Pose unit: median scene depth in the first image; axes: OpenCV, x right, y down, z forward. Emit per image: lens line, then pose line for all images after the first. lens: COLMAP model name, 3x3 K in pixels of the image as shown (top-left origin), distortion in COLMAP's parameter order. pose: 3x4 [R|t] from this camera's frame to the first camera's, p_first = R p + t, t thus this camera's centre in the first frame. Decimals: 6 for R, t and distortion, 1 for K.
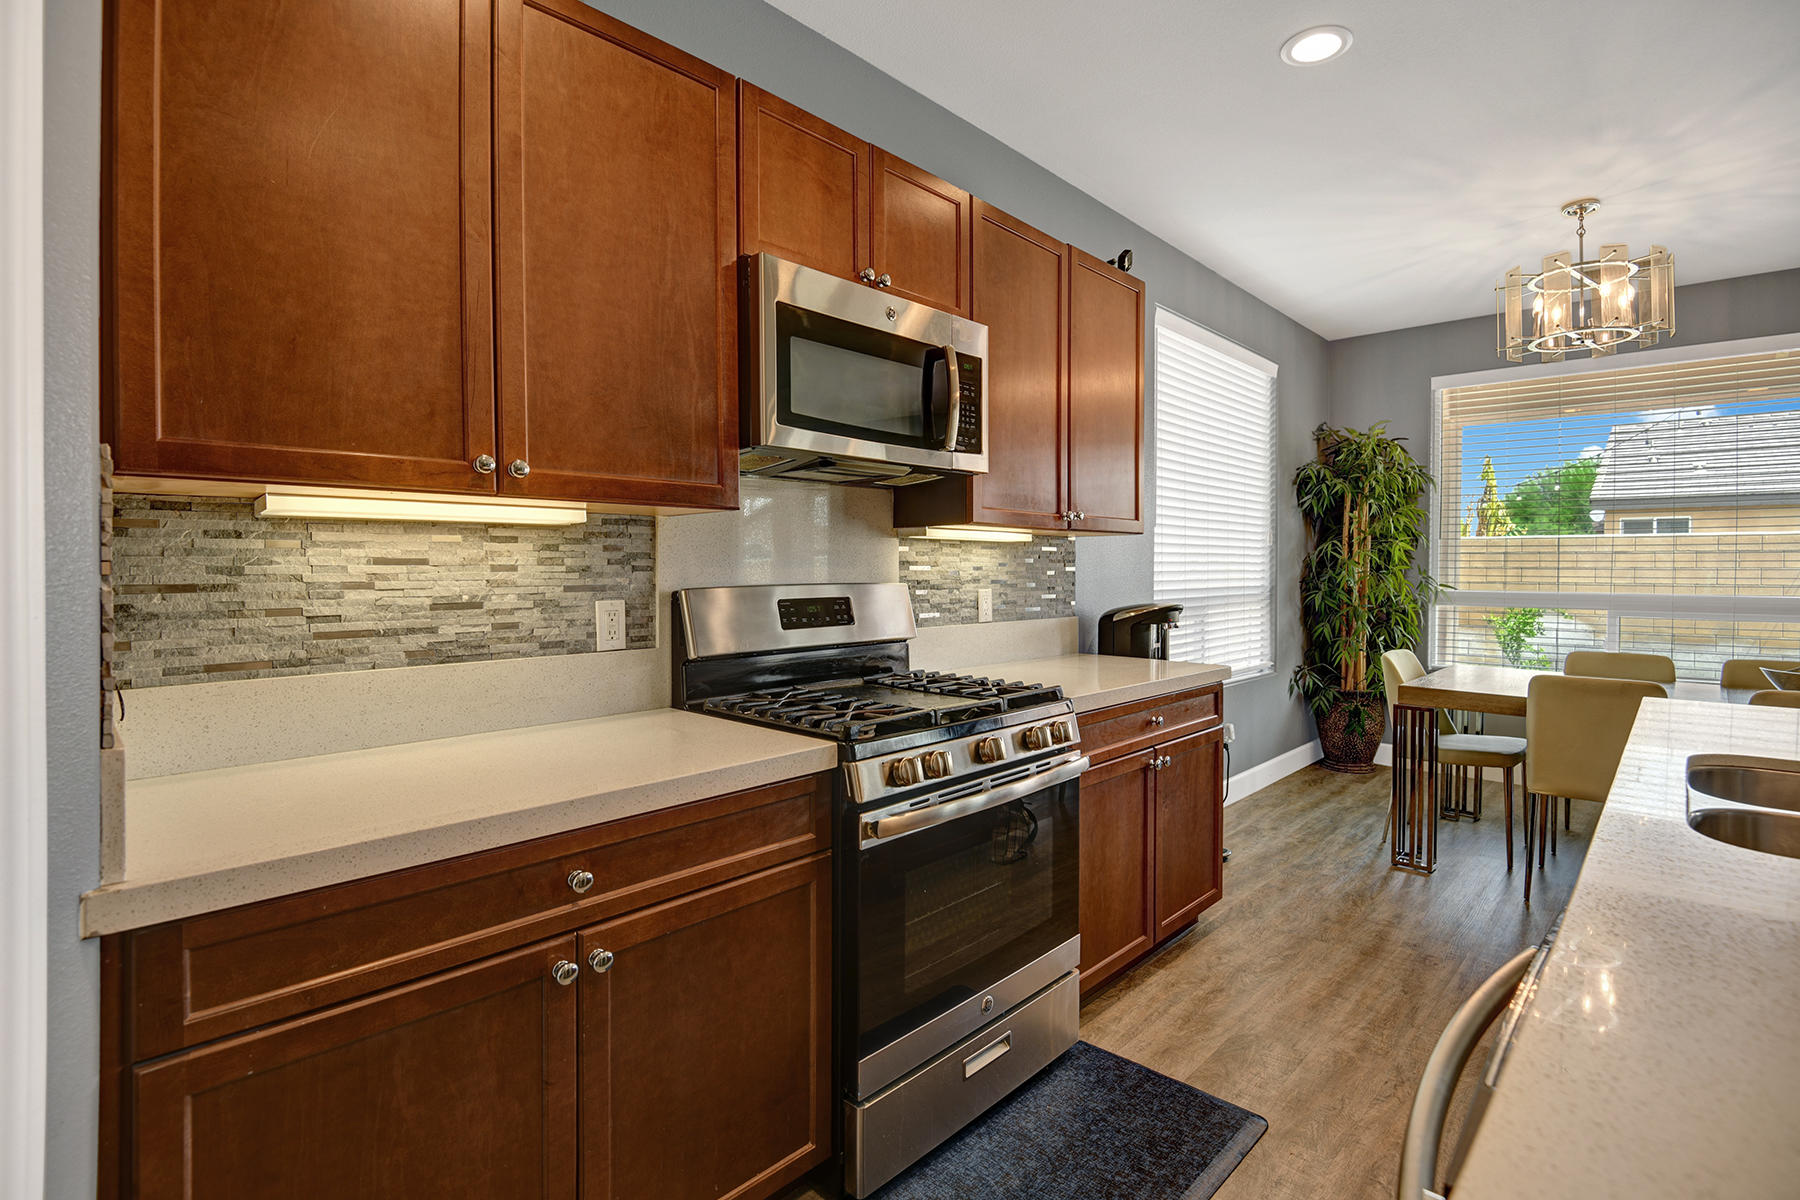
lens RADIAL K [[835.6, 0, 910.9], [0, 835.6, 575.7], [0, 0, 1]] dist [-0.000870, -0.025346]
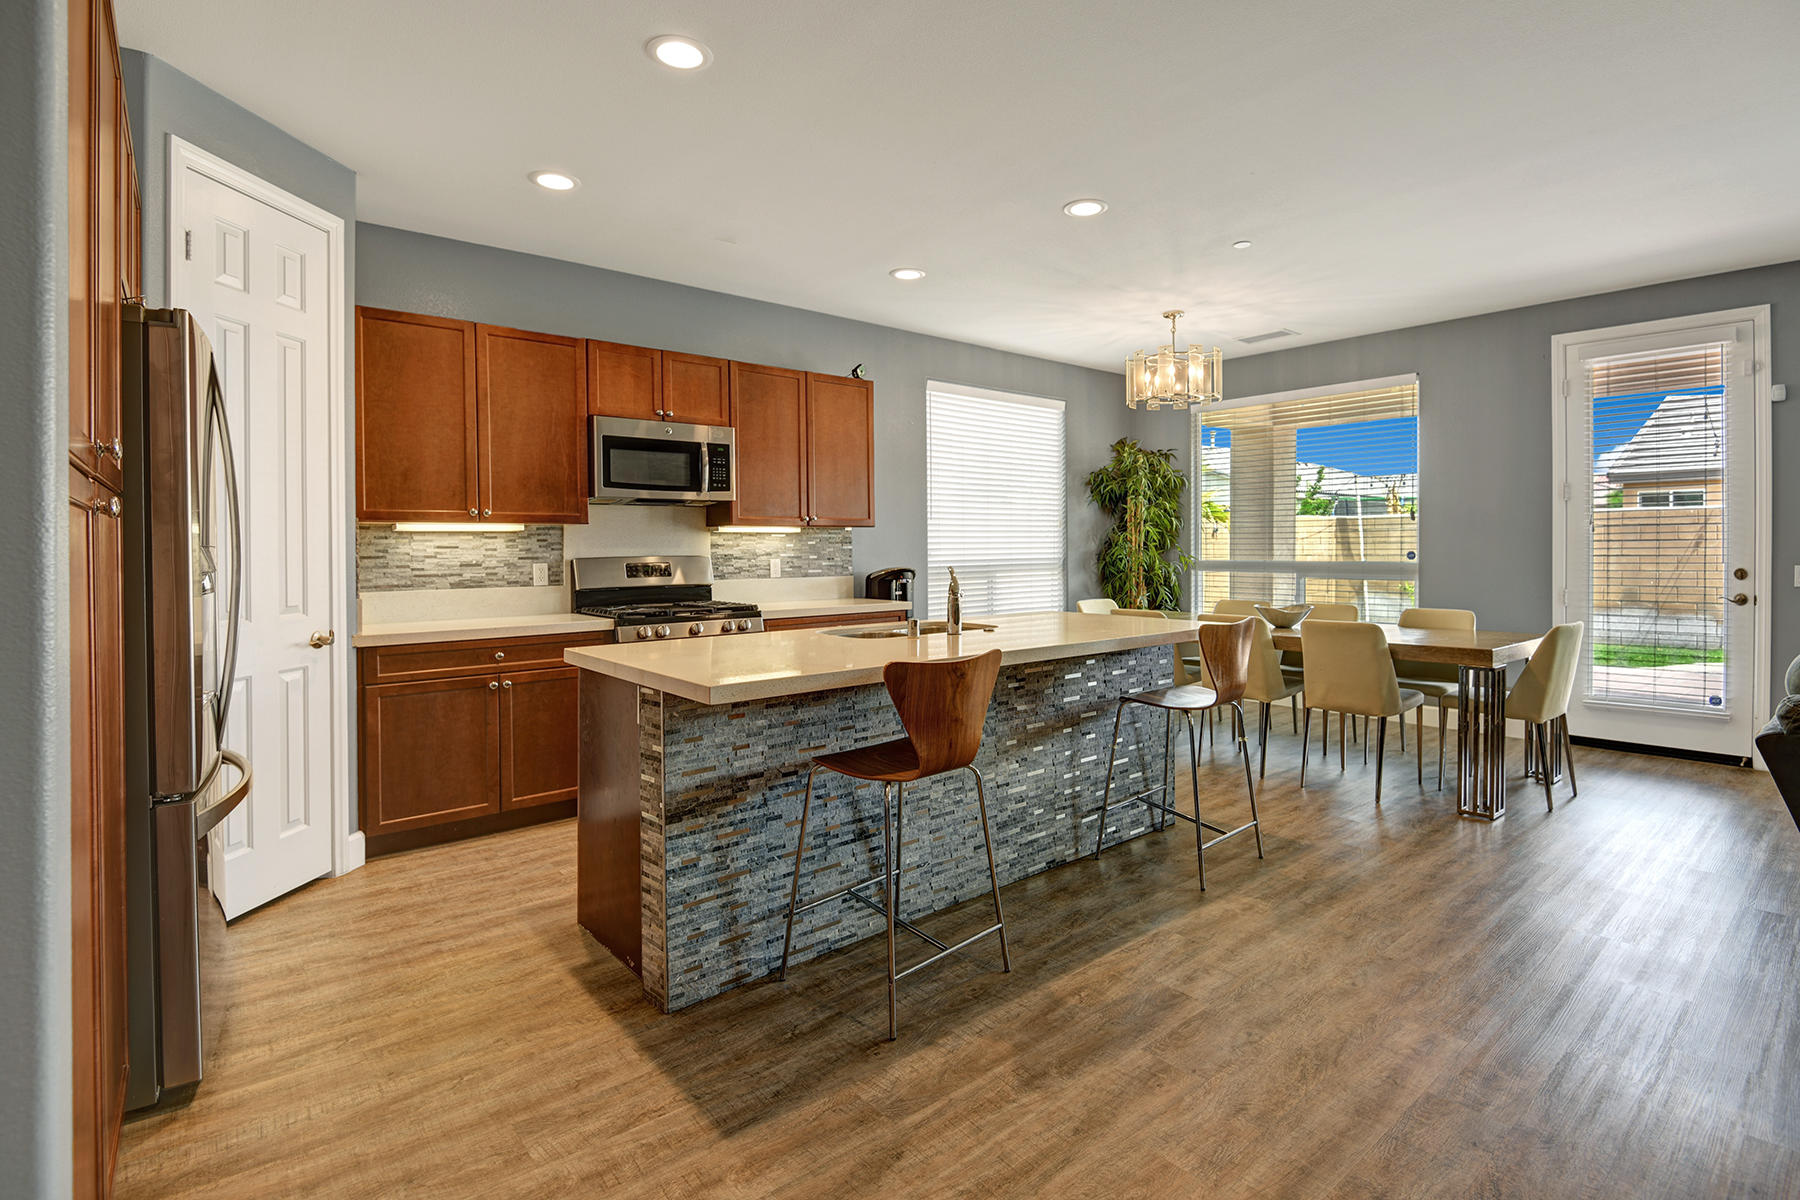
lens RADIAL K [[891.8, 0, 972.2], [0, 891.8, 542.9], [0, 0, 1]] dist [-0.011404, -0.000727]
pose [[0.997559, -0.010613, -0.069011, 1.036727], [0.009585, 0.999838, -0.015205, 0.022889], [0.069161, 0.014506, 0.997500, -1.408311]]
